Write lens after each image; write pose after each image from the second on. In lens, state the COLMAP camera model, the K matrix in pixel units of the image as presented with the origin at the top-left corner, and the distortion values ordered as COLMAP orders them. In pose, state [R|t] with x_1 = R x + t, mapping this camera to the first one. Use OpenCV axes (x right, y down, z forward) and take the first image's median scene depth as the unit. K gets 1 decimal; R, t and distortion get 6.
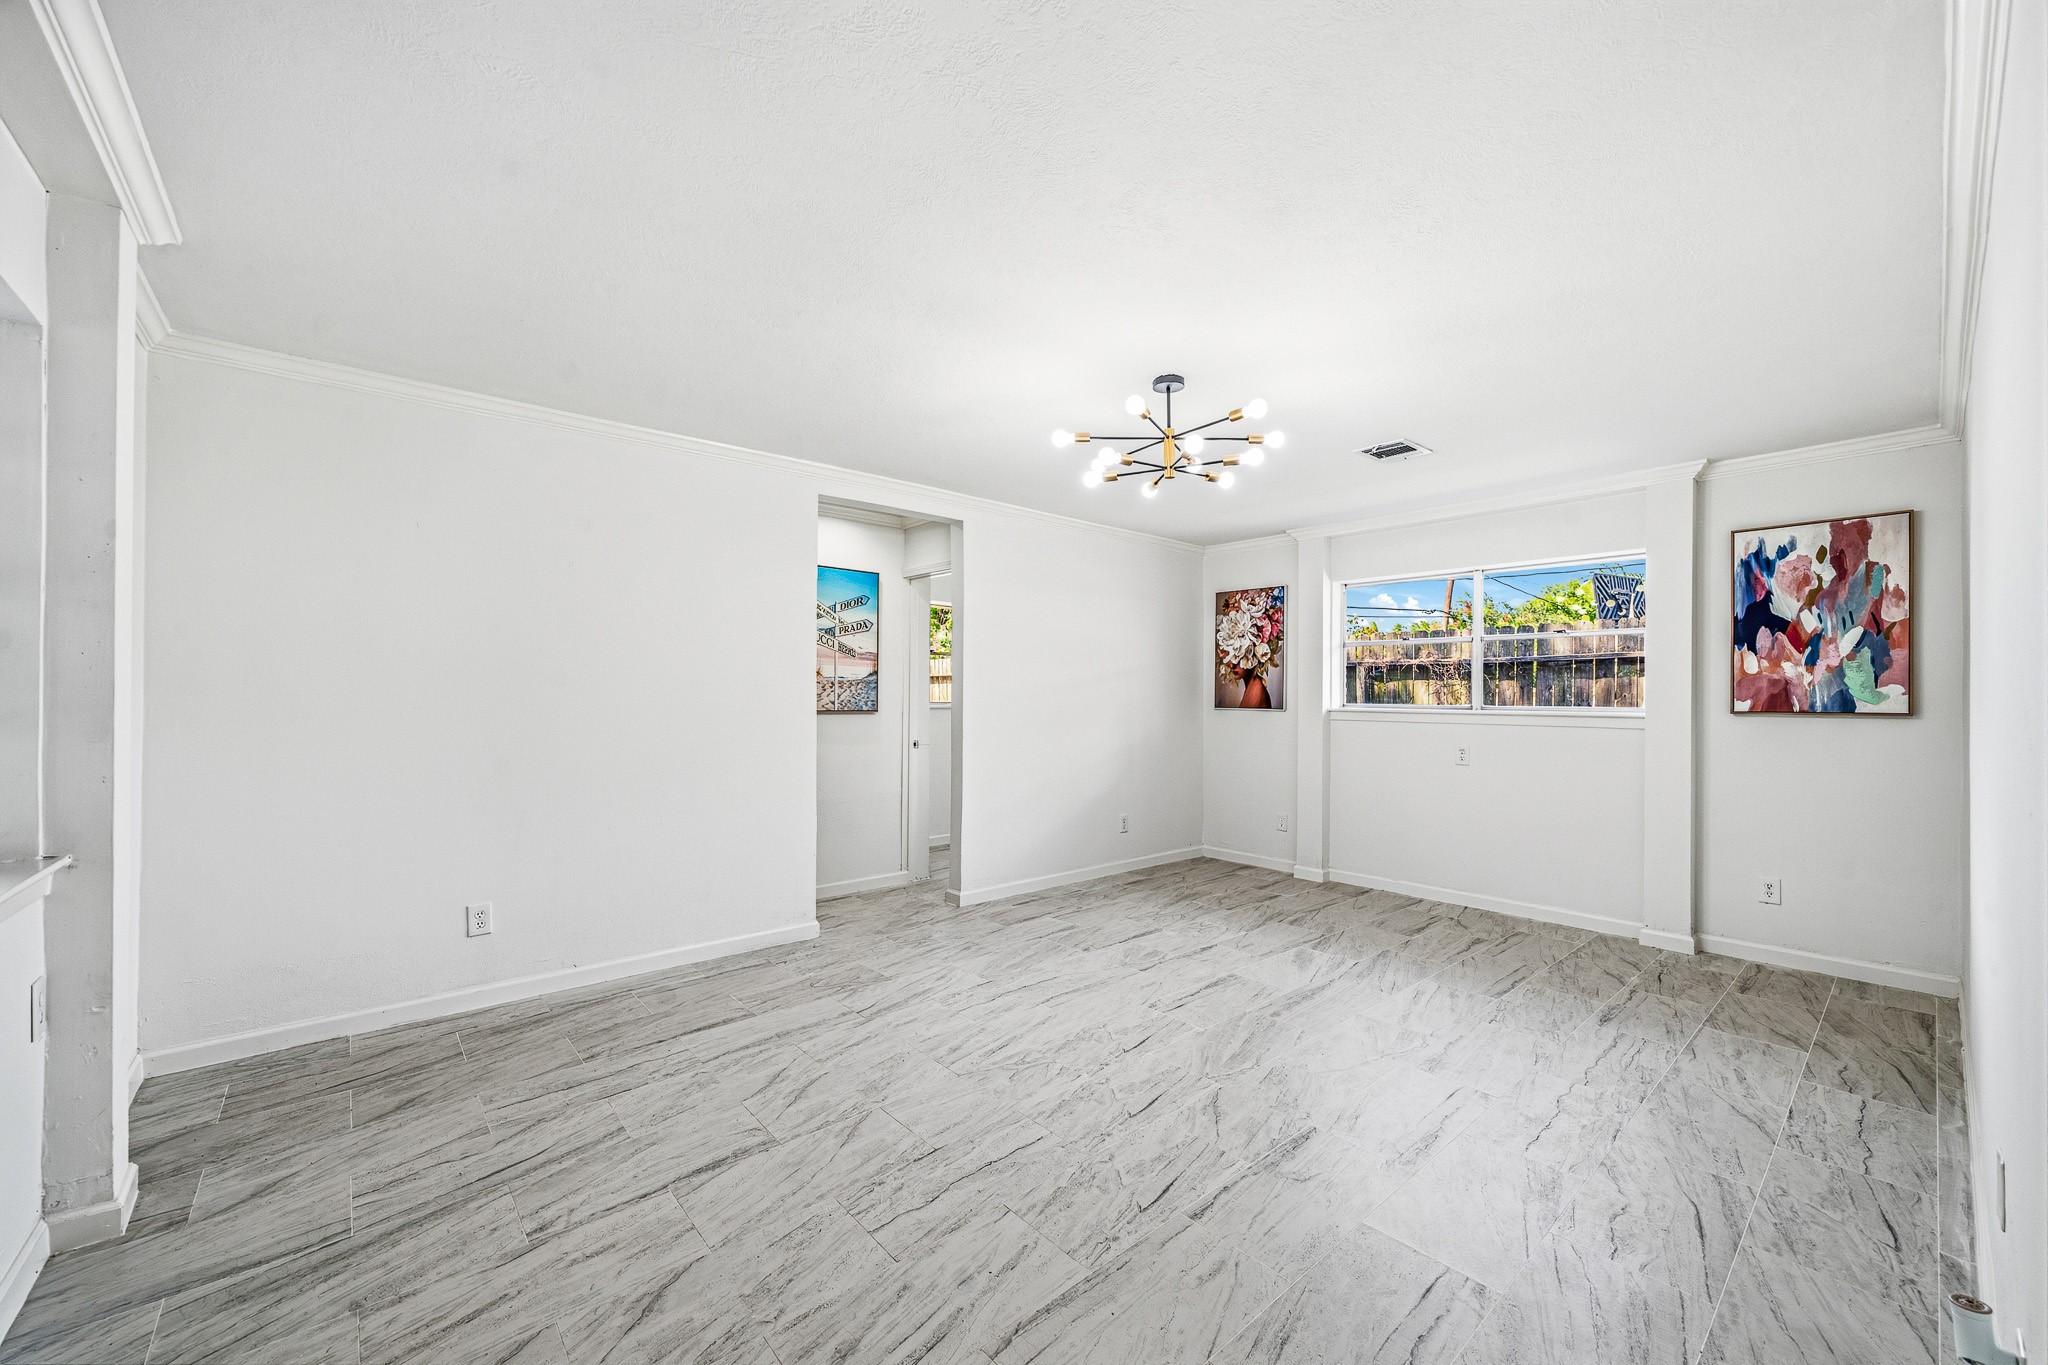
lens RADIAL K [[782.7, 0, 1040.2], [0, 782.7, 695.7], [0, 0, 1]] dist [-0.002161, 0.000066]
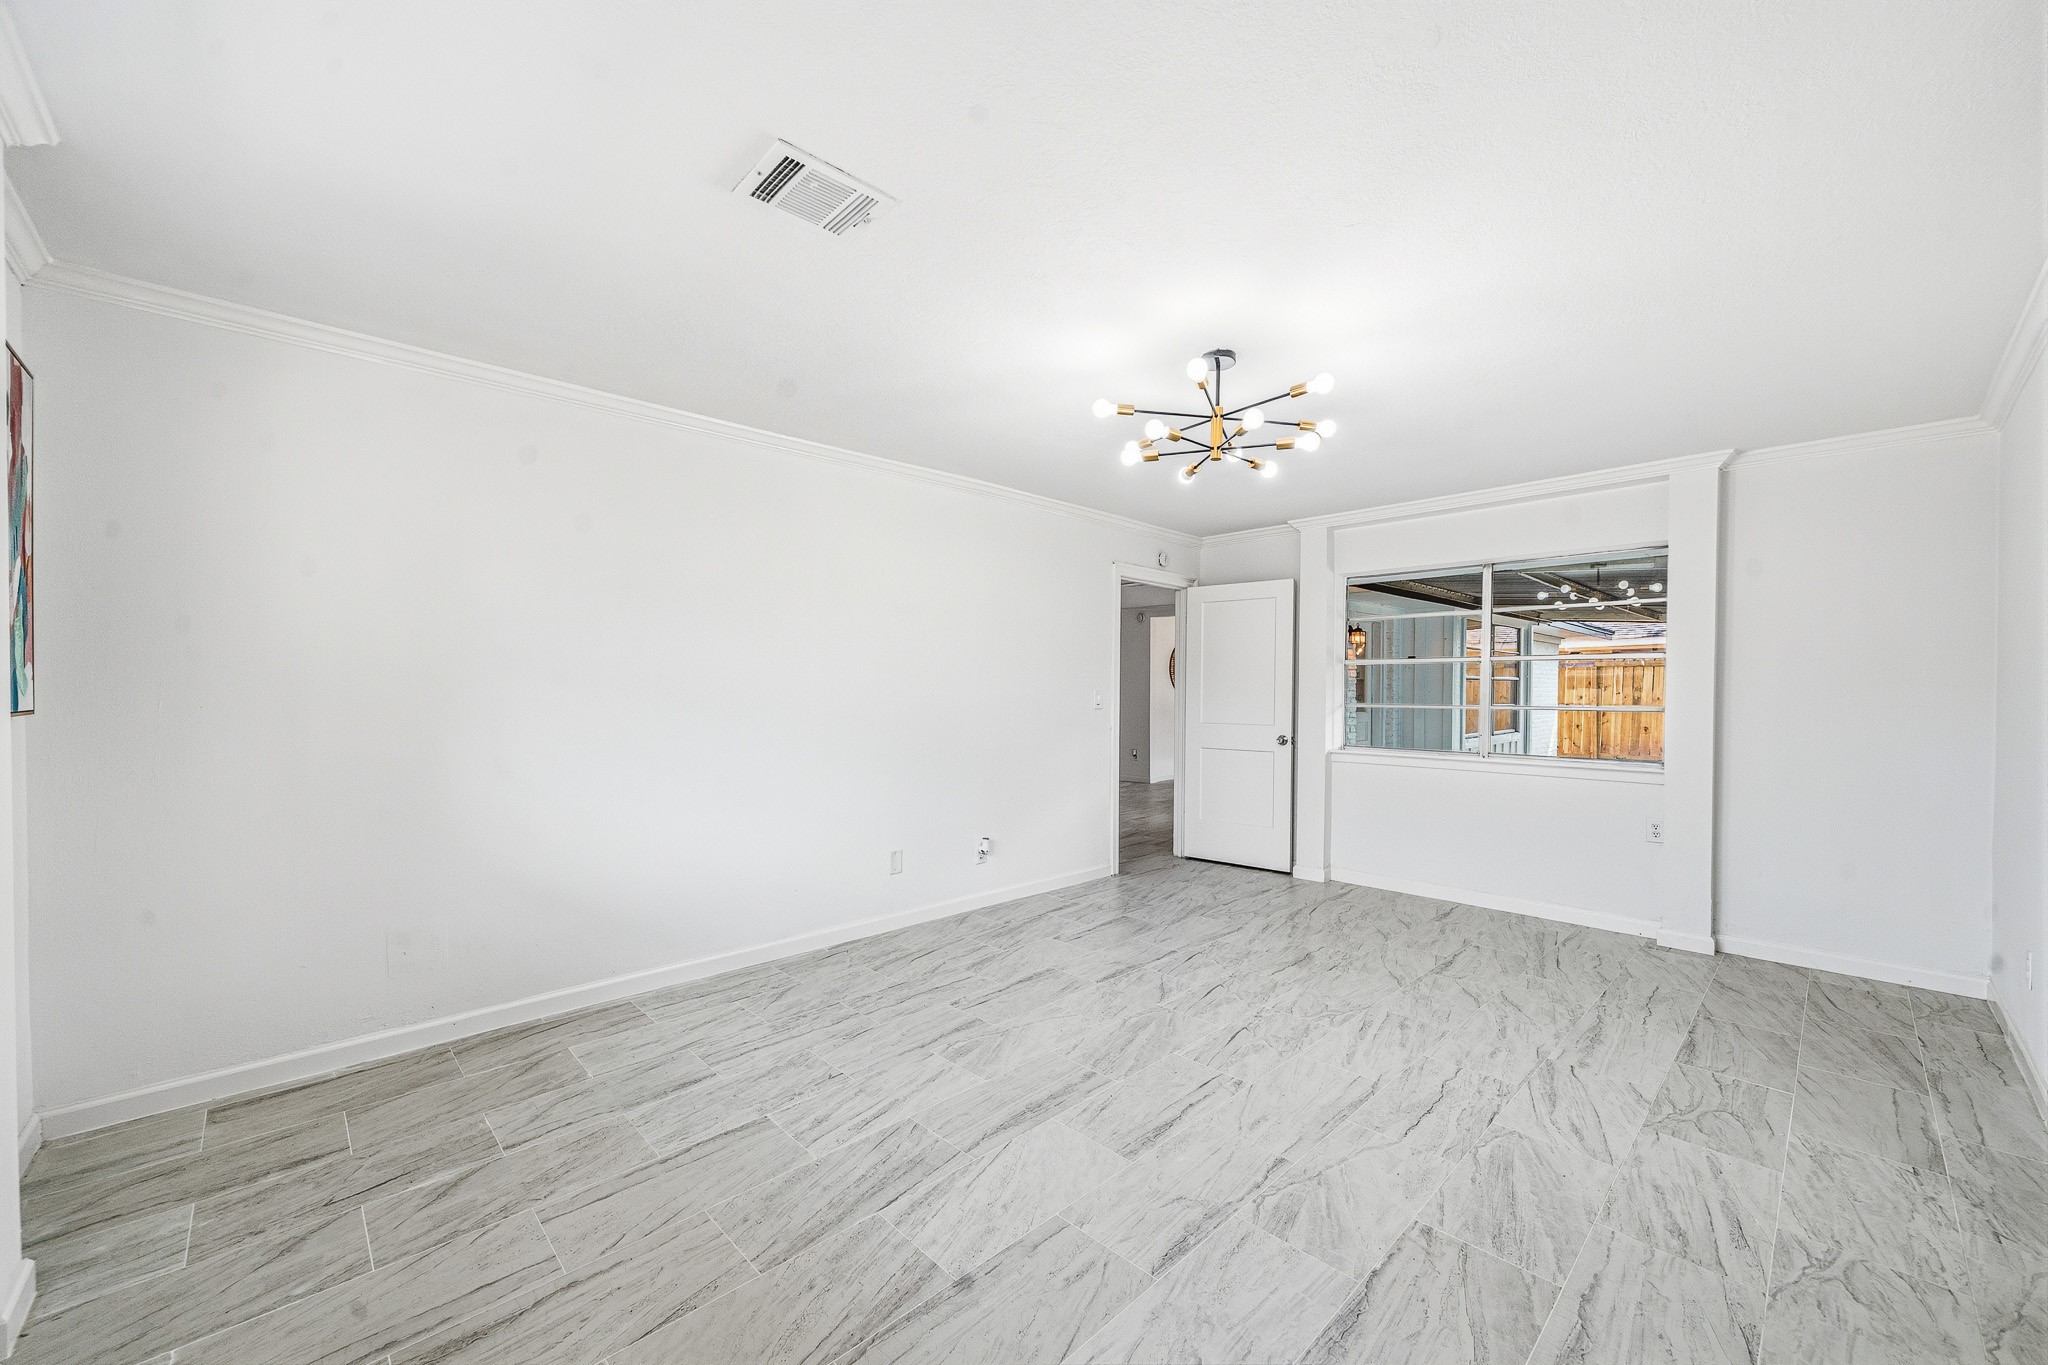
lens RADIAL K [[782.7, 0, 1040.2], [0, 782.7, 695.7], [0, 0, 1]] dist [-0.002161, 0.000066]
pose [[-0.998465, -0.010443, -0.054386, 0.418112], [-0.010609, 0.999940, 0.002765, 0.002135], [0.054354, 0.003338, -0.998516, 1.899347]]
